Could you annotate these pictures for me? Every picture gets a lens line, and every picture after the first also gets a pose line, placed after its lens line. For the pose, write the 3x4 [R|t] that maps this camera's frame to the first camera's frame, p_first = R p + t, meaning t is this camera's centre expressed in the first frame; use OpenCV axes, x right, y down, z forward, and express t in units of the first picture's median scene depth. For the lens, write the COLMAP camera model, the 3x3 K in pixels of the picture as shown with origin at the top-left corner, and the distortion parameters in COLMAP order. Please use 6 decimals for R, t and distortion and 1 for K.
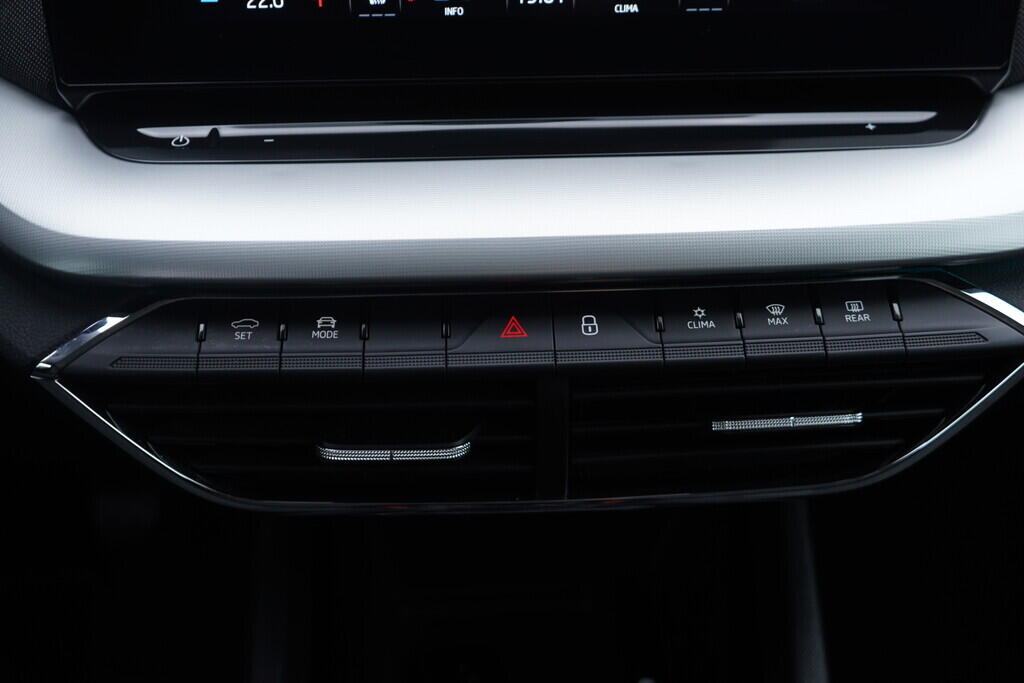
lens RADIAL K [[1041.0, 0, 515.0], [0, 1041.0, 343.1], [0, 0, 1]] dist [0.002752, 0.000000]
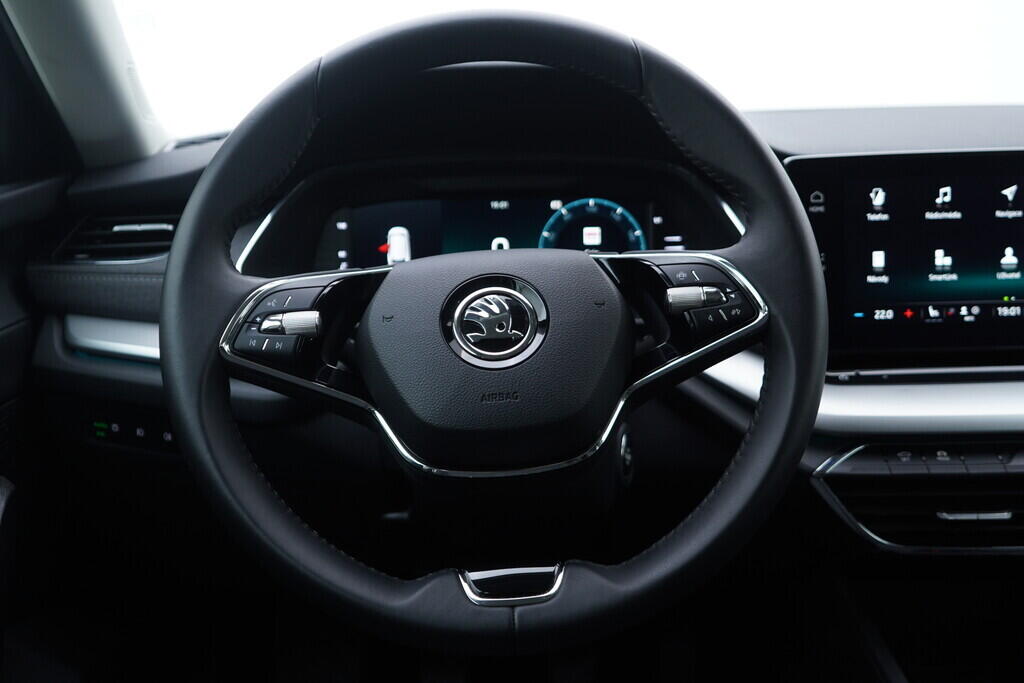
lens RADIAL K [[1041.0, 0, 517.7], [0, 1041.0, 337.7], [0, 0, 1]] dist [0.002752, 0.000000]
pose [[0.998922, -0.009576, -0.045433, -0.903283], [-0.004848, 0.951639, -0.307180, 0.394551], [0.046177, 0.307069, 0.950566, -1.106217]]
